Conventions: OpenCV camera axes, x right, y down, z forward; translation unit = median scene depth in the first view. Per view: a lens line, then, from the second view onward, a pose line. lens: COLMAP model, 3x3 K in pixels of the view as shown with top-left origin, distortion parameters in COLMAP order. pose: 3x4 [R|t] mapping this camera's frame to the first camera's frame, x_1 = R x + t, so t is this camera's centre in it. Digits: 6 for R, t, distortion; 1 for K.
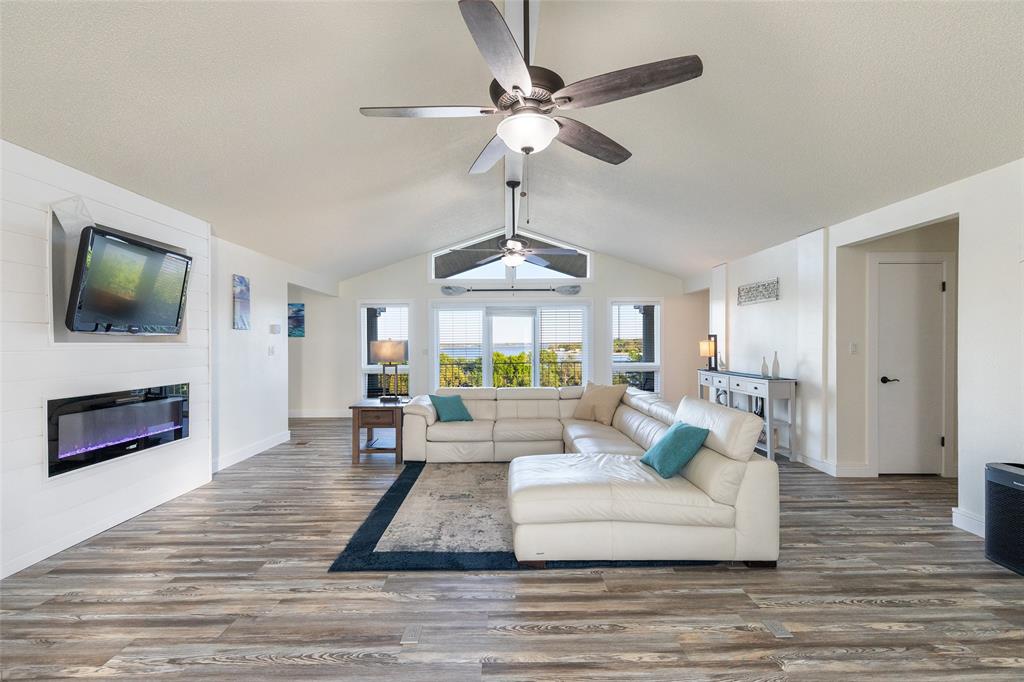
lens RADIAL K [[464.6, 0, 514.1], [0, 464.6, 340.3], [0, 0, 1]] dist [0.004621, -0.000944]
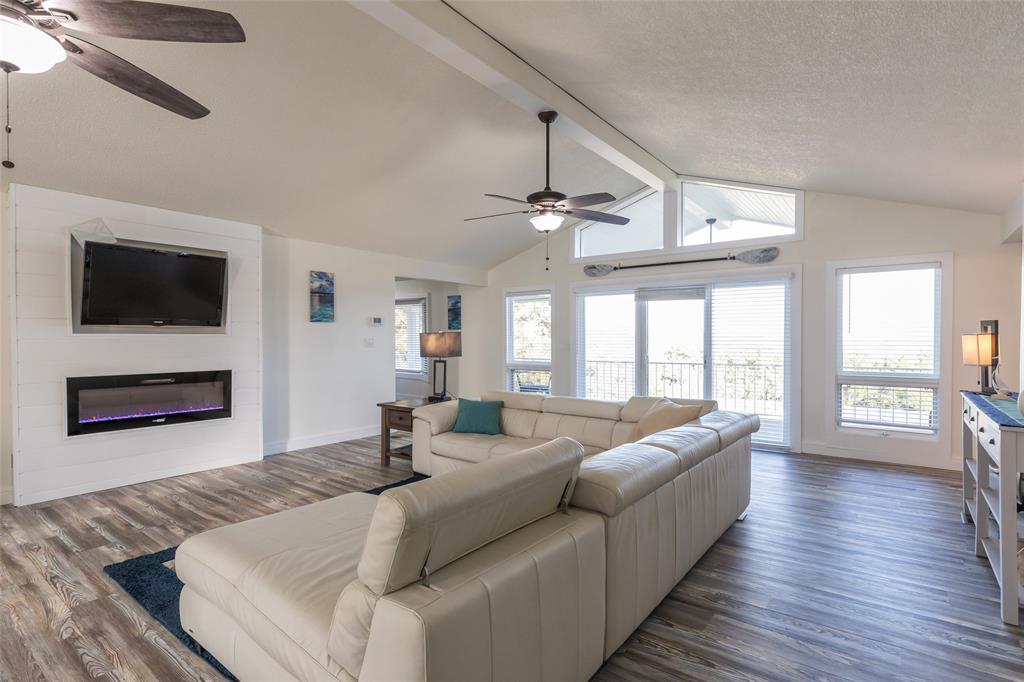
lens RADIAL K [[507.3, 0, 513.3], [0, 507.3, 339.1], [0, 0, 1]] dist [-0.003686, 0.000496]
pose [[0.784613, 0.007477, -0.619941, 0.680749], [-0.000475, 0.999934, 0.011459, 0.002612], [0.619986, -0.008696, 0.784565, 0.521694]]
